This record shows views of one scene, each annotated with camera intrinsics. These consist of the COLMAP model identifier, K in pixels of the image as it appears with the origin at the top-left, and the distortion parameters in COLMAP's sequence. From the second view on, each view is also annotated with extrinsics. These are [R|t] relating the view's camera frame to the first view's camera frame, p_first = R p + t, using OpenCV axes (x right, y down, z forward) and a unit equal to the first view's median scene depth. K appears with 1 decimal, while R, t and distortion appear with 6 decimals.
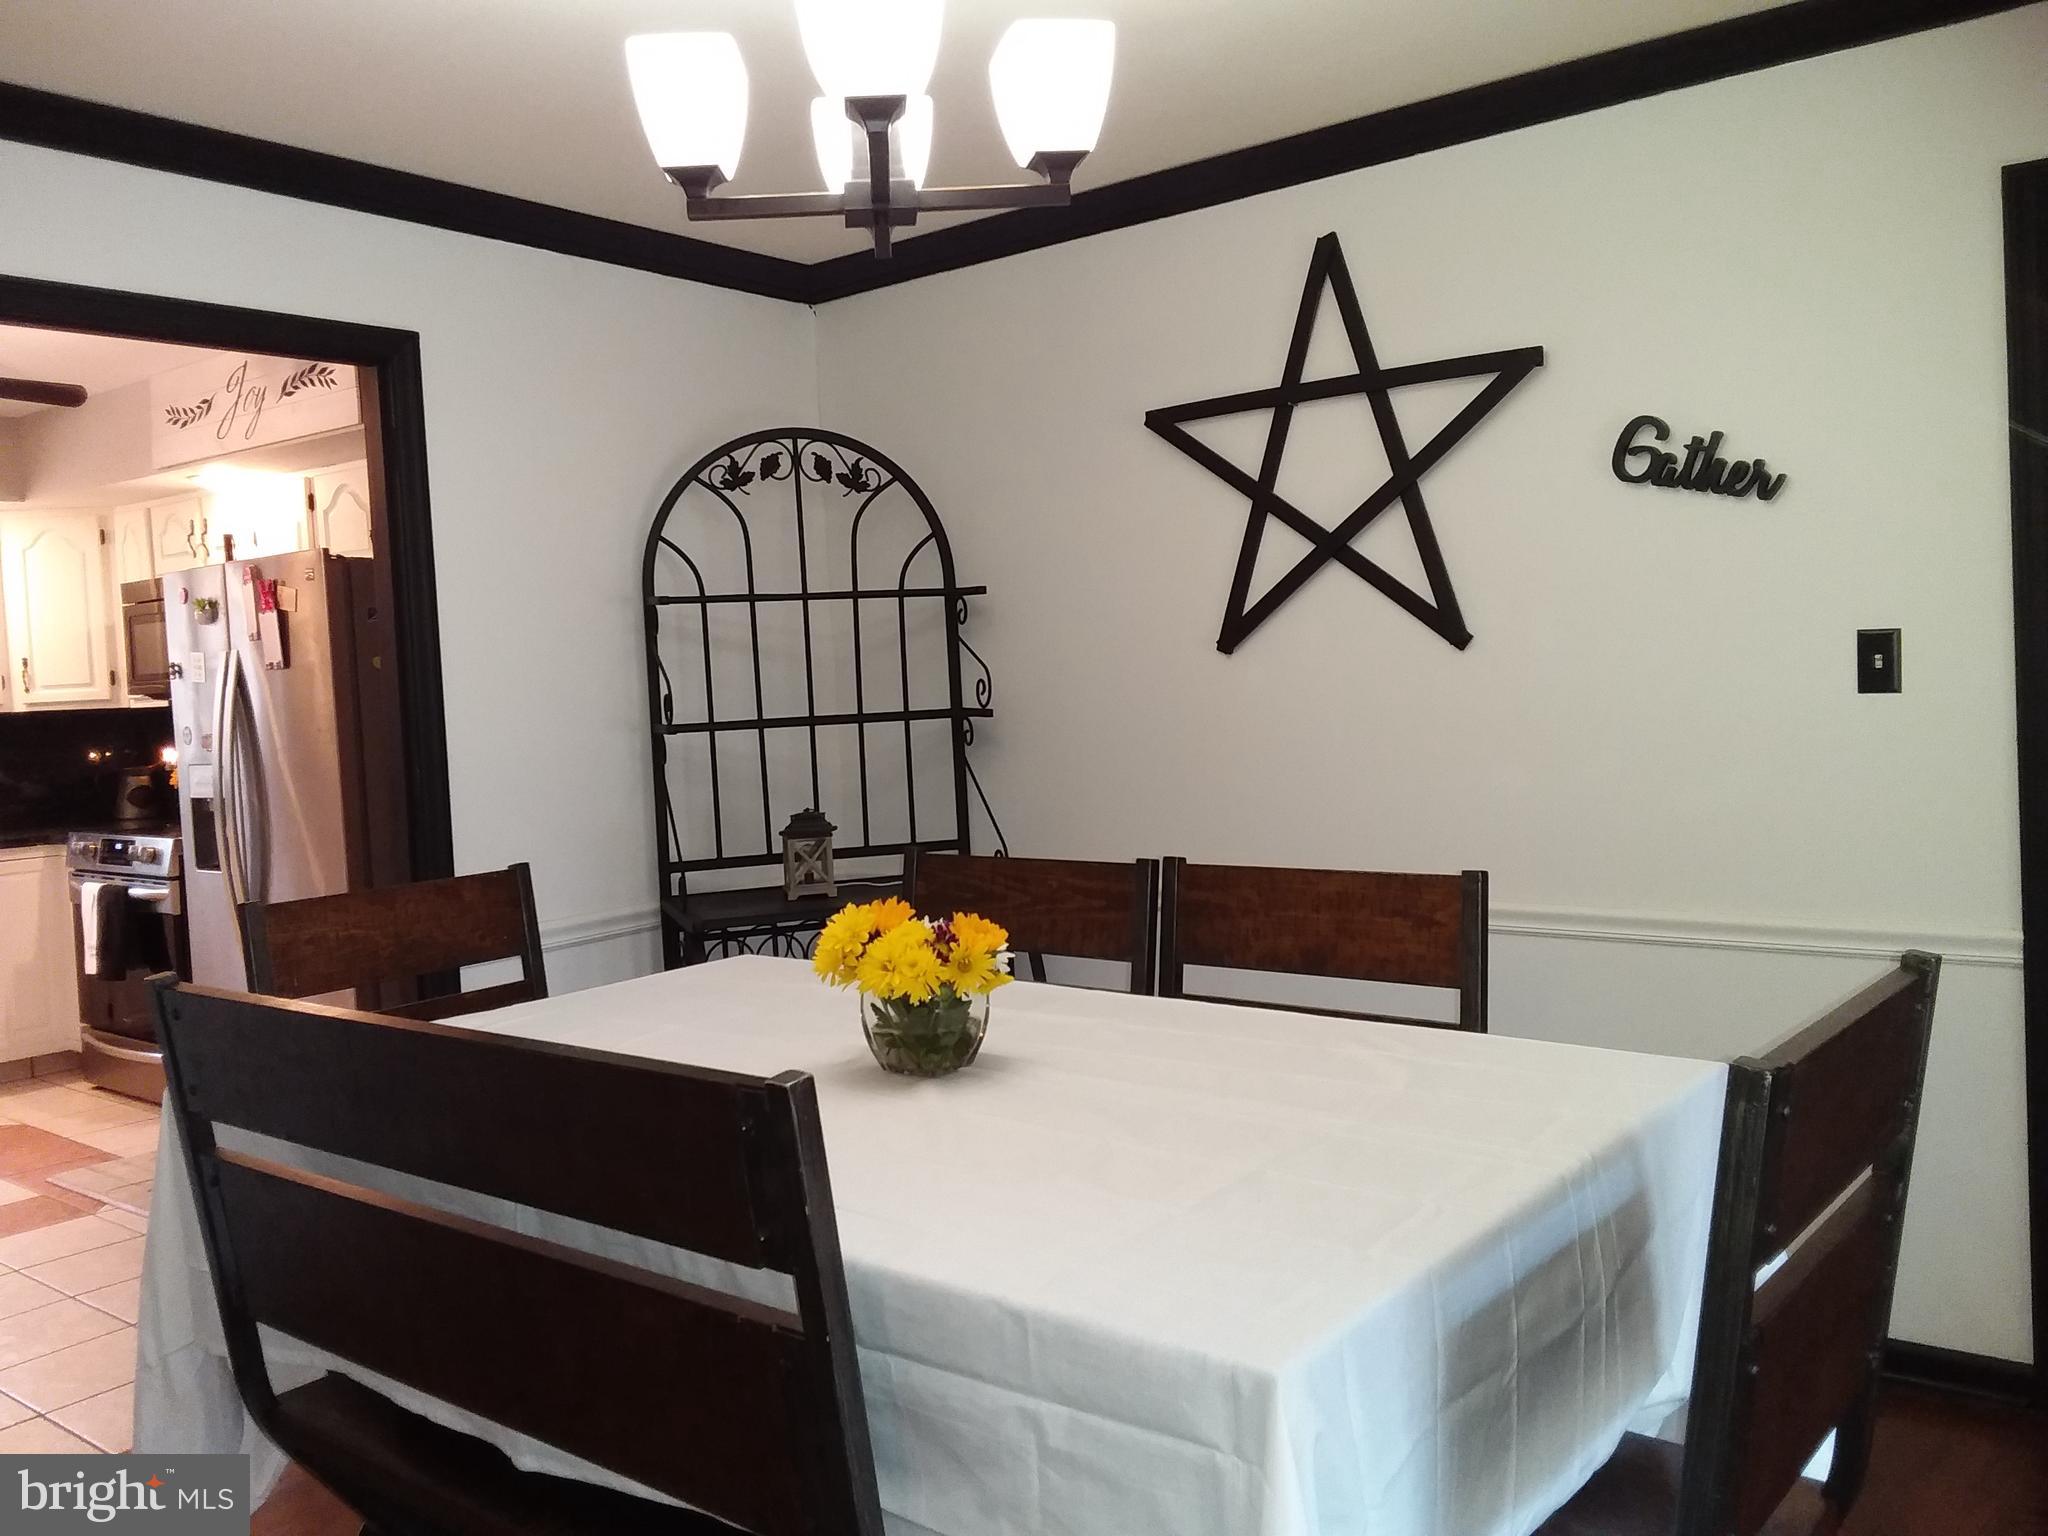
lens RADIAL K [[1649.0, 0, 1004.8], [0, 1649.0, 730.5], [0, 0, 1]] dist [0.125395, -0.200383]
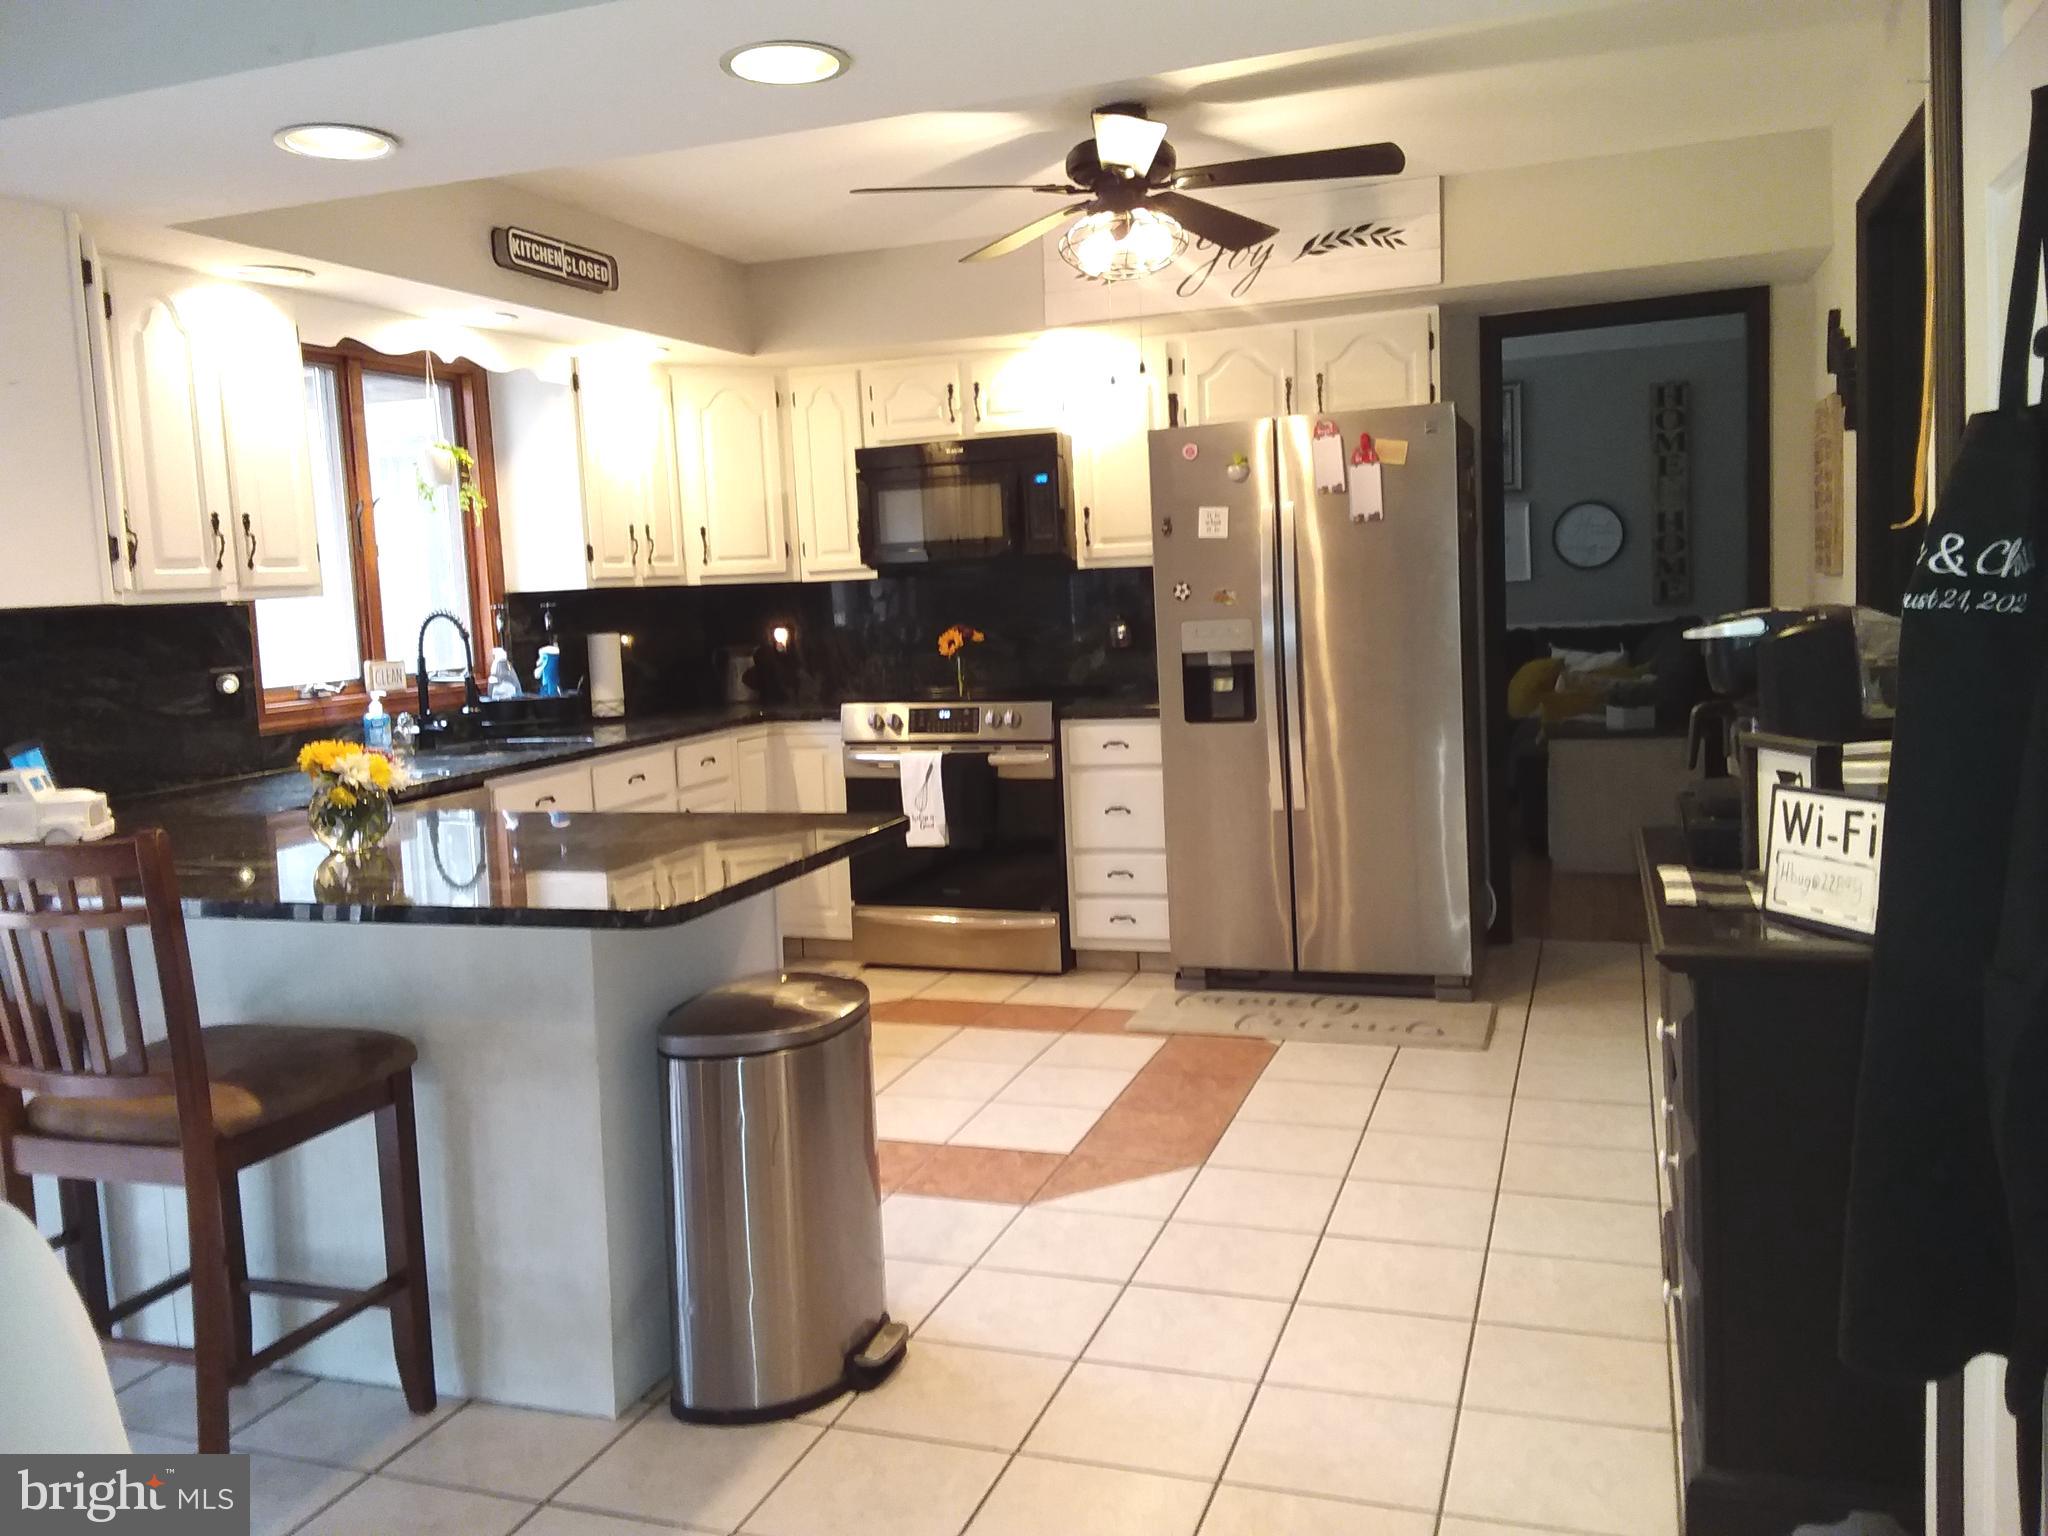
lens RADIAL K [[1649.0, 0, 1004.8], [0, 1649.0, 730.5], [0, 0, 1]] dist [0.125395, -0.200383]
pose [[0.951368, -0.020056, 0.307405, -1.204216], [0.010501, 0.999410, 0.032705, 0.071117], [-0.307879, -0.027887, 0.951017, 0.112818]]
